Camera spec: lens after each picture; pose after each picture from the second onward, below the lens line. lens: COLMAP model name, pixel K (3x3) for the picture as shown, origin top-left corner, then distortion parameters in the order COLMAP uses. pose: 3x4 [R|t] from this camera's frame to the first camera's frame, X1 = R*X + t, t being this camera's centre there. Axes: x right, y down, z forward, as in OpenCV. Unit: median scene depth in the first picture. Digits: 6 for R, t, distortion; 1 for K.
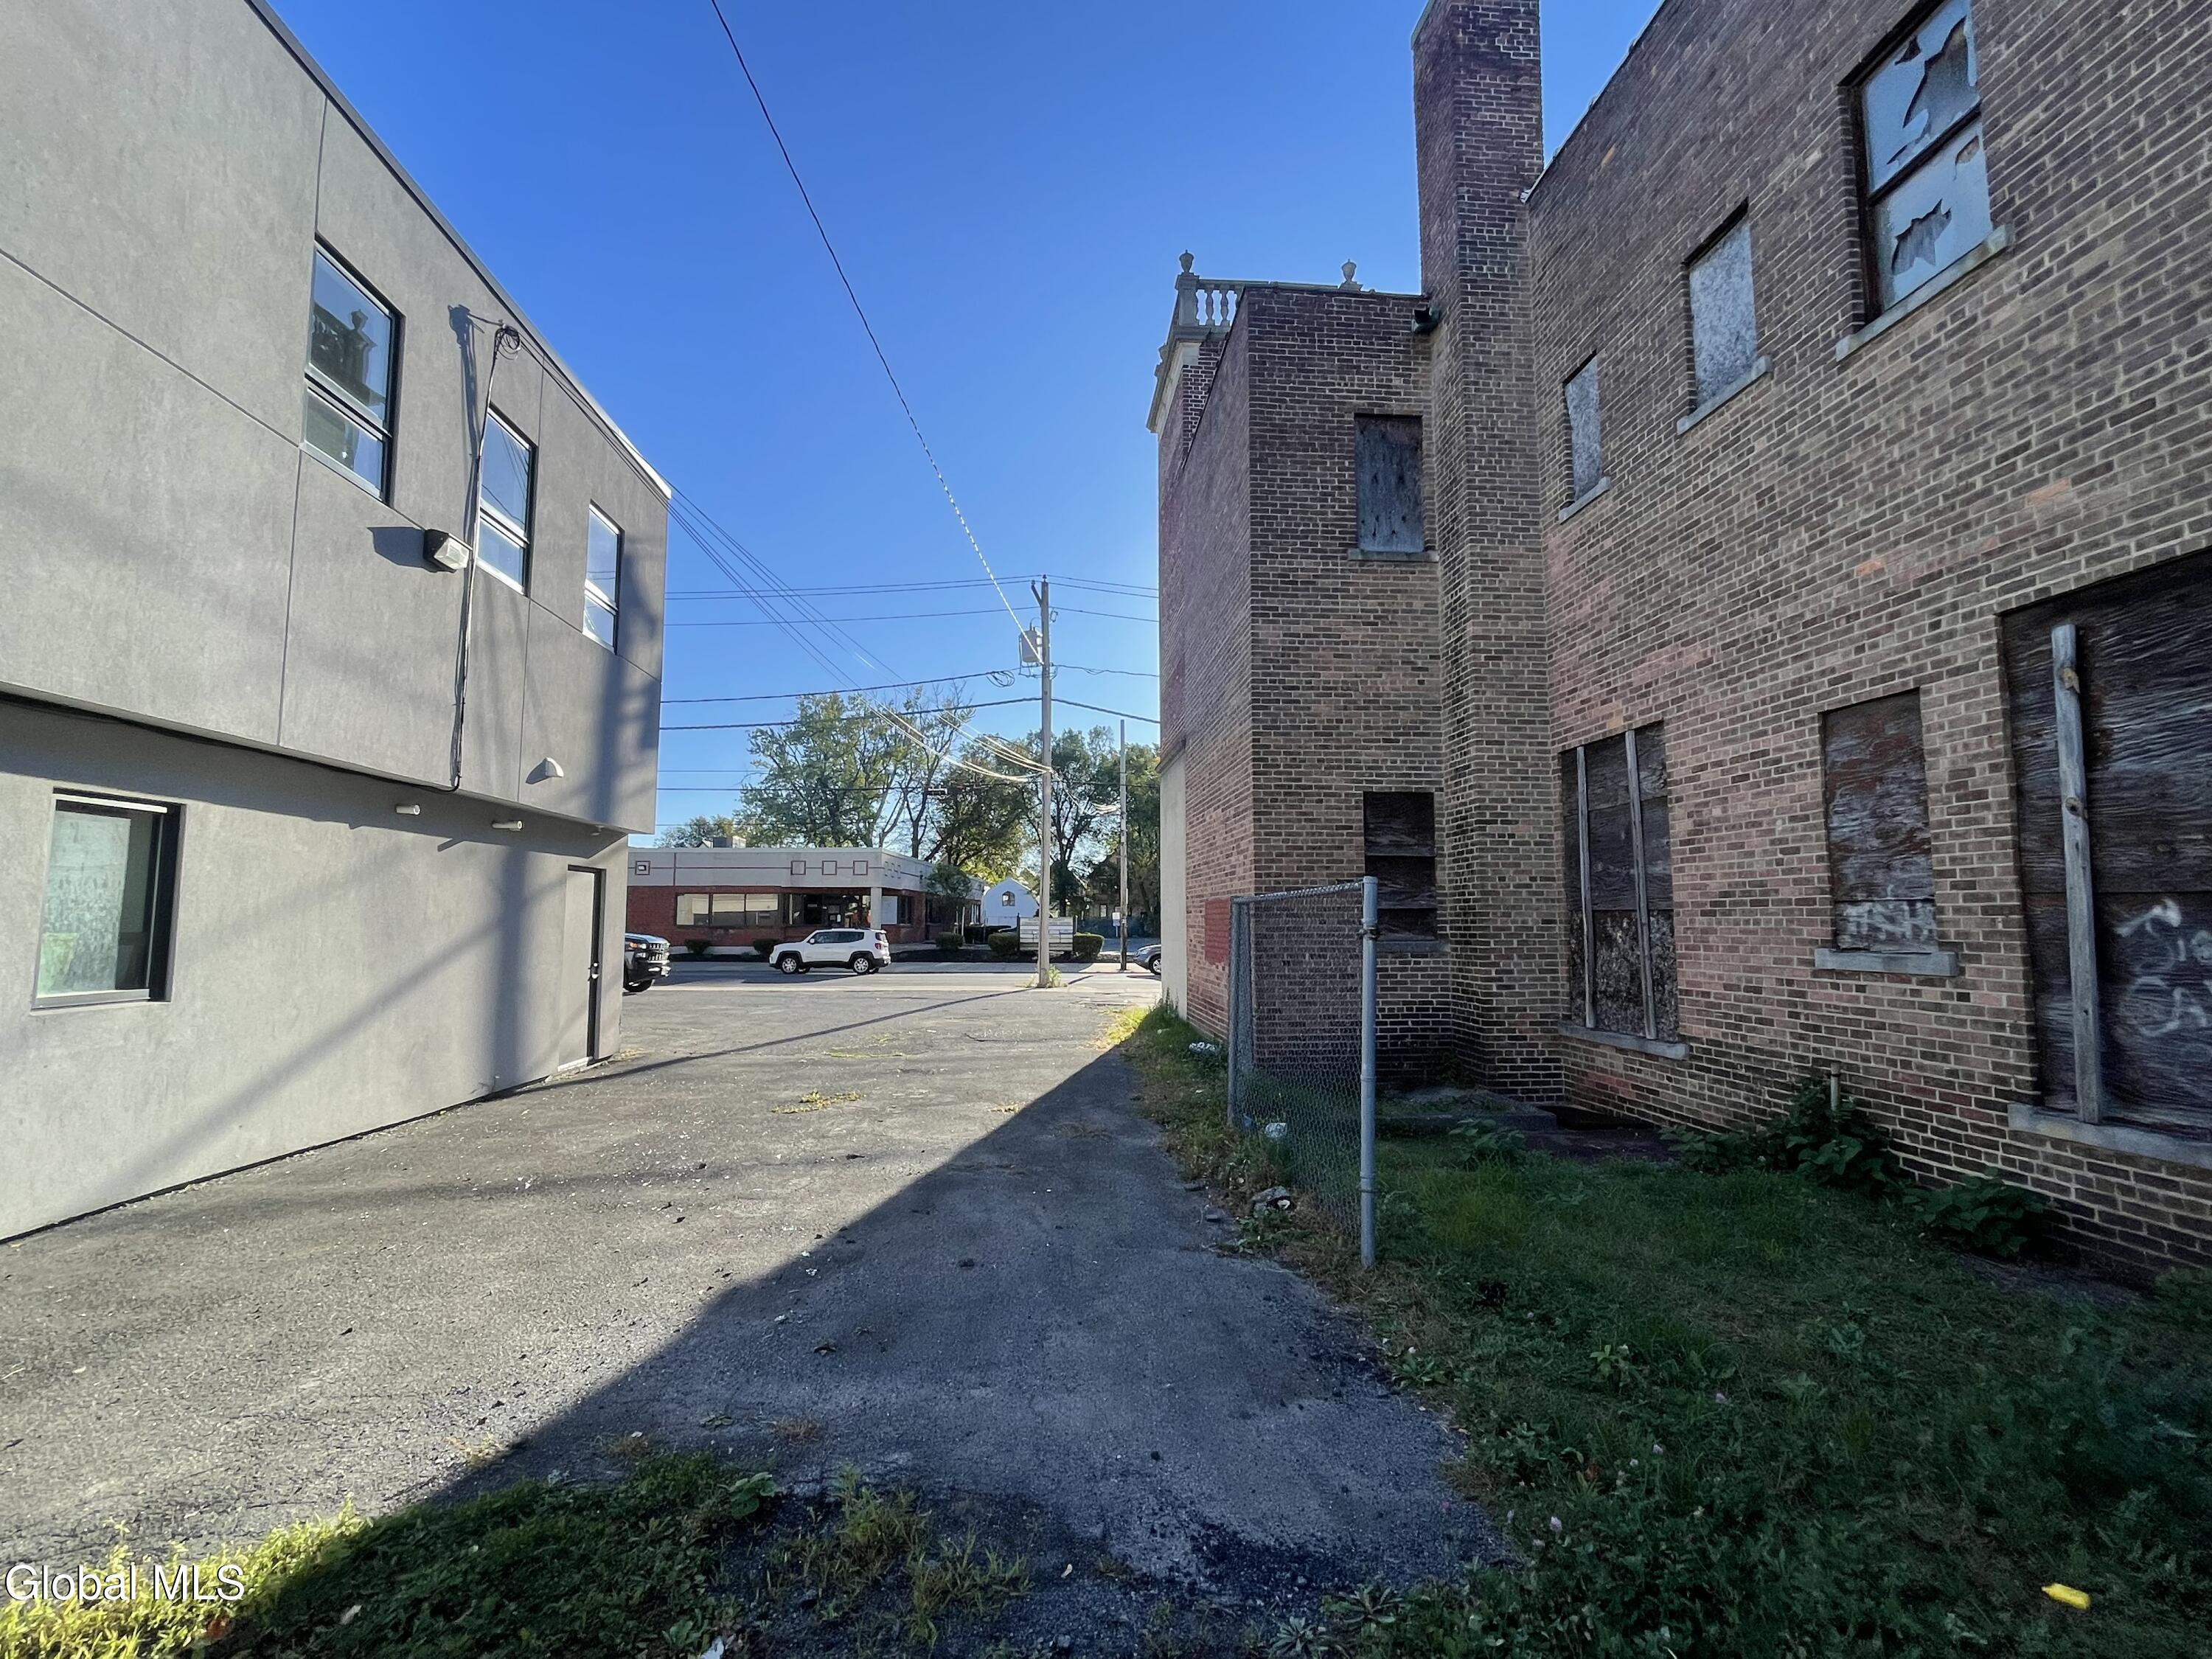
lens RADIAL K [[1012.3, 0, 1108.6], [0, 1012.3, 834.0], [0, 0, 1]] dist [-0.001027, 0.001500]
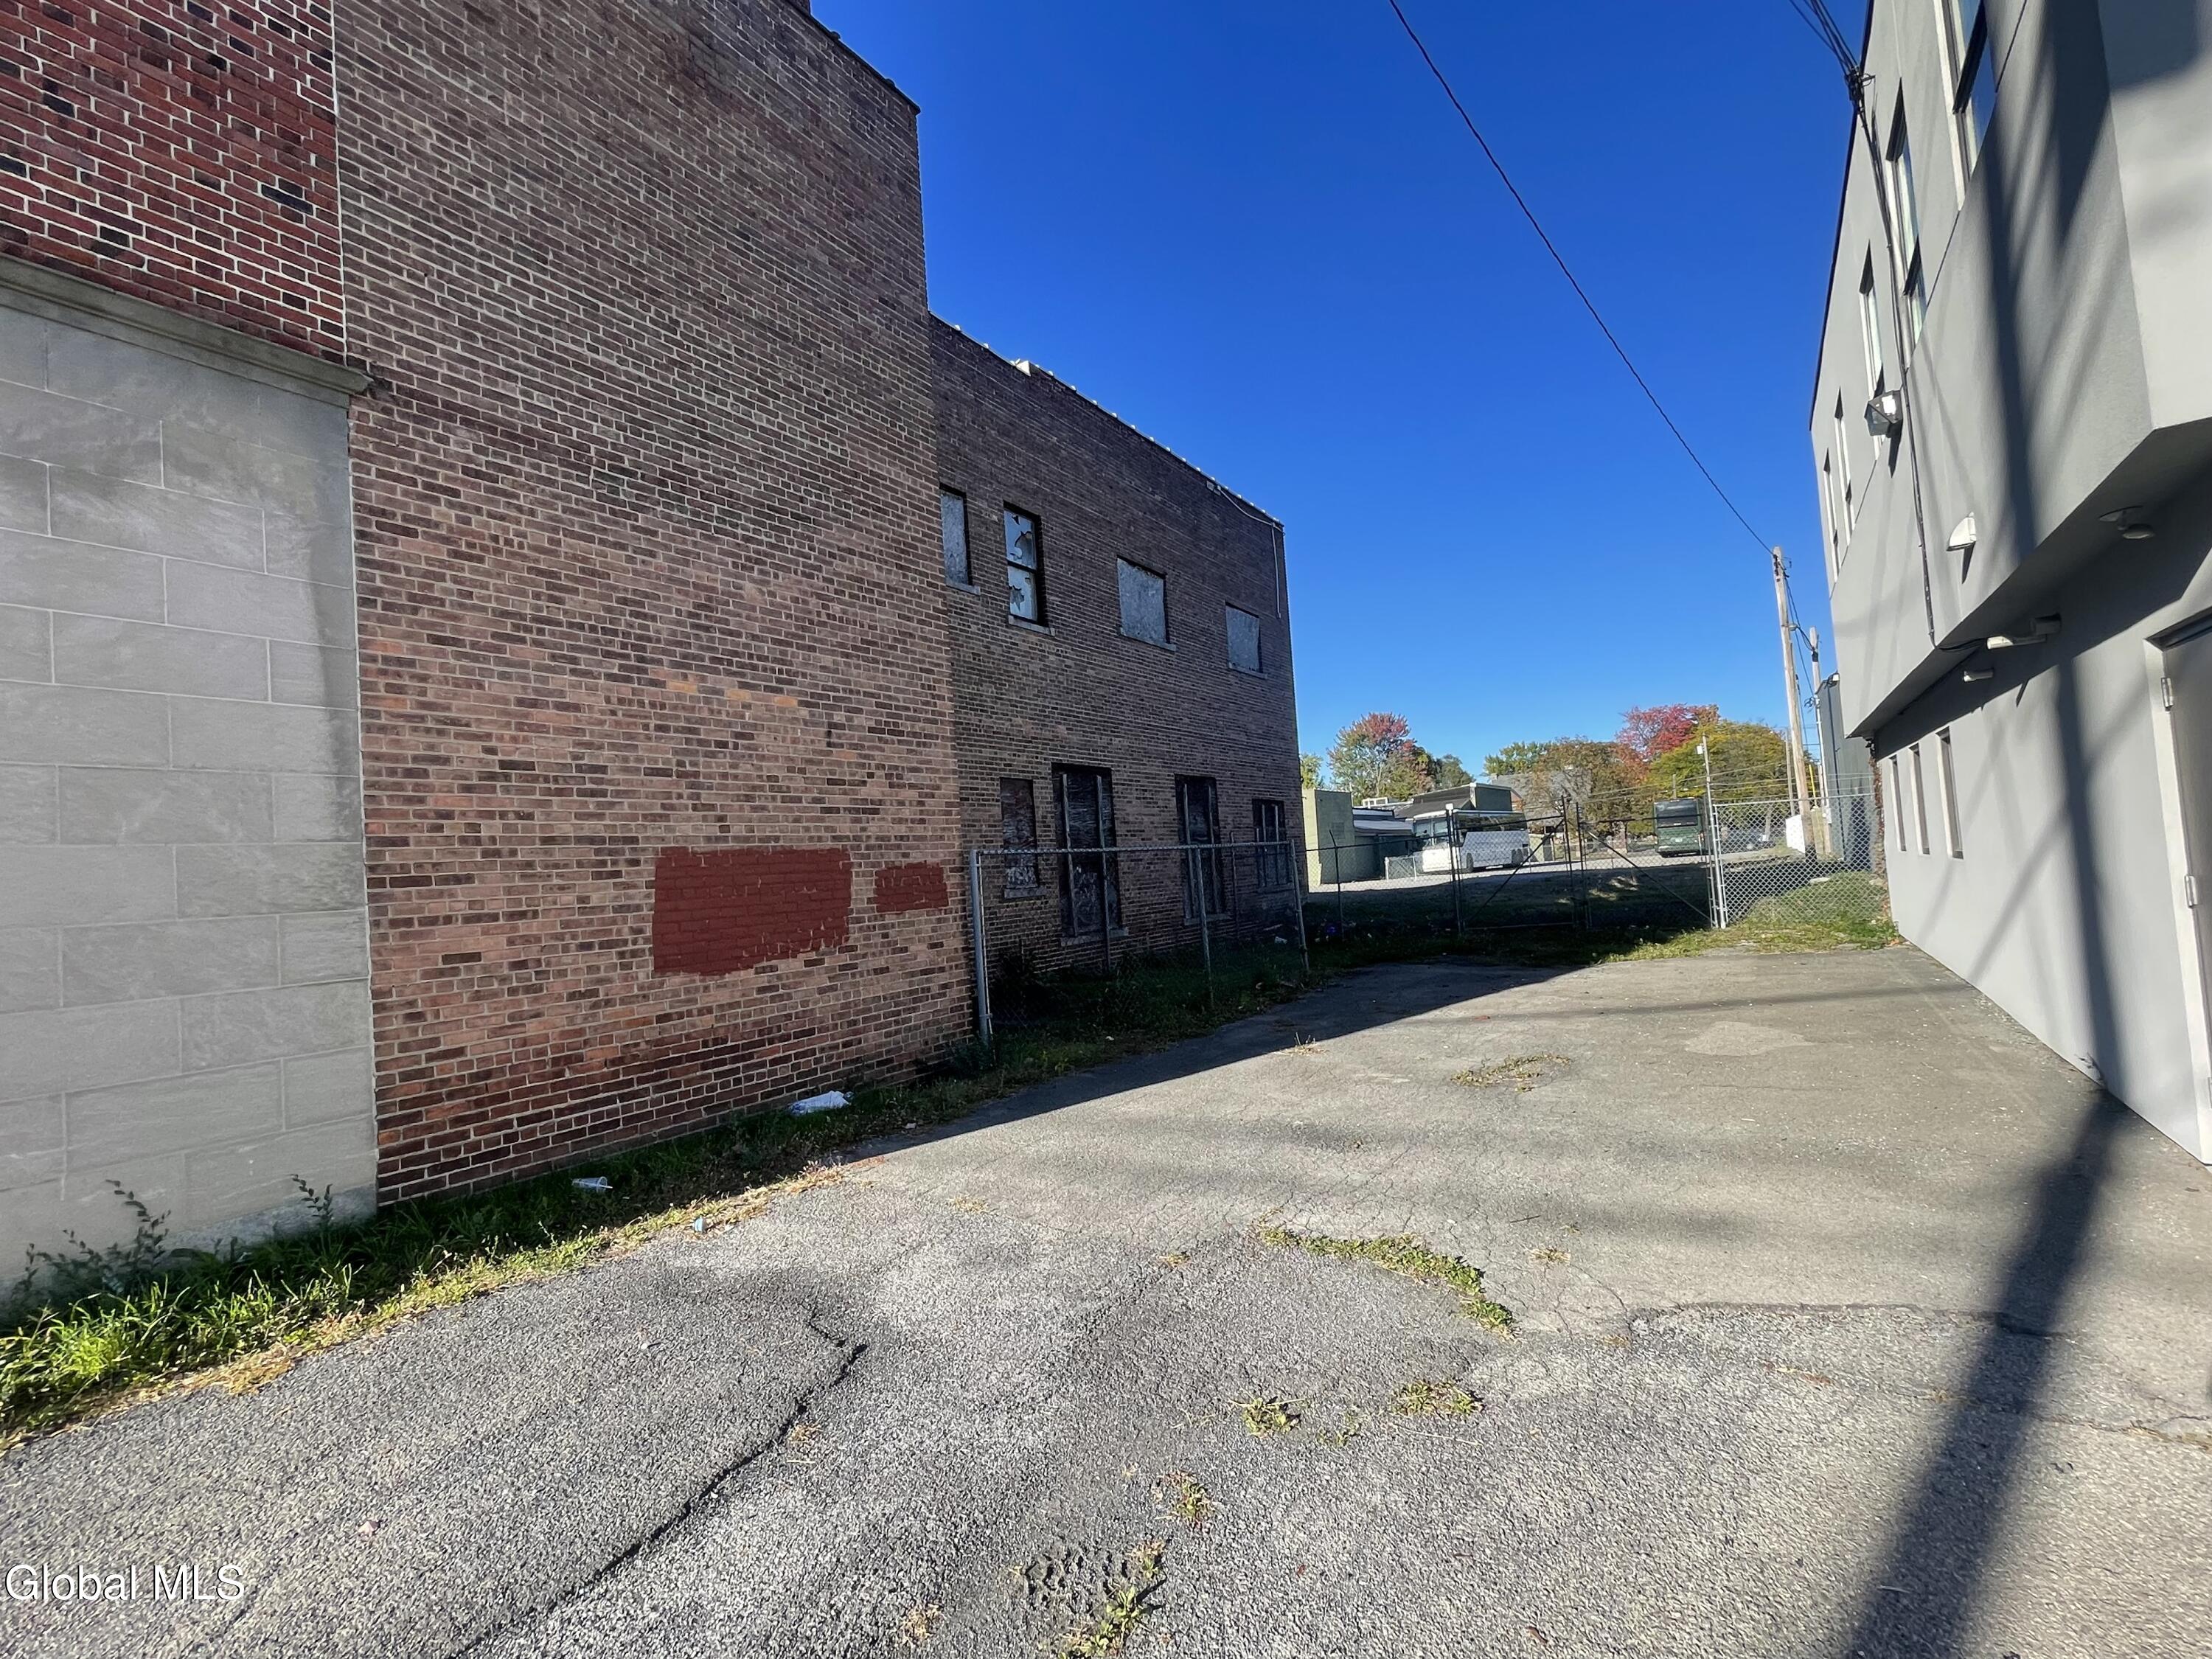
lens RADIAL K [[1012.3, 0, 1111.9], [0, 1012.3, 832.5], [0, 0, 1]] dist [-0.001027, 0.001500]
pose [[-0.790564, 0.076356, 0.607600, -0.840077], [0.010149, 0.993693, -0.111671, 0.259331], [-0.612295, -0.082116, -0.786353, 2.797489]]
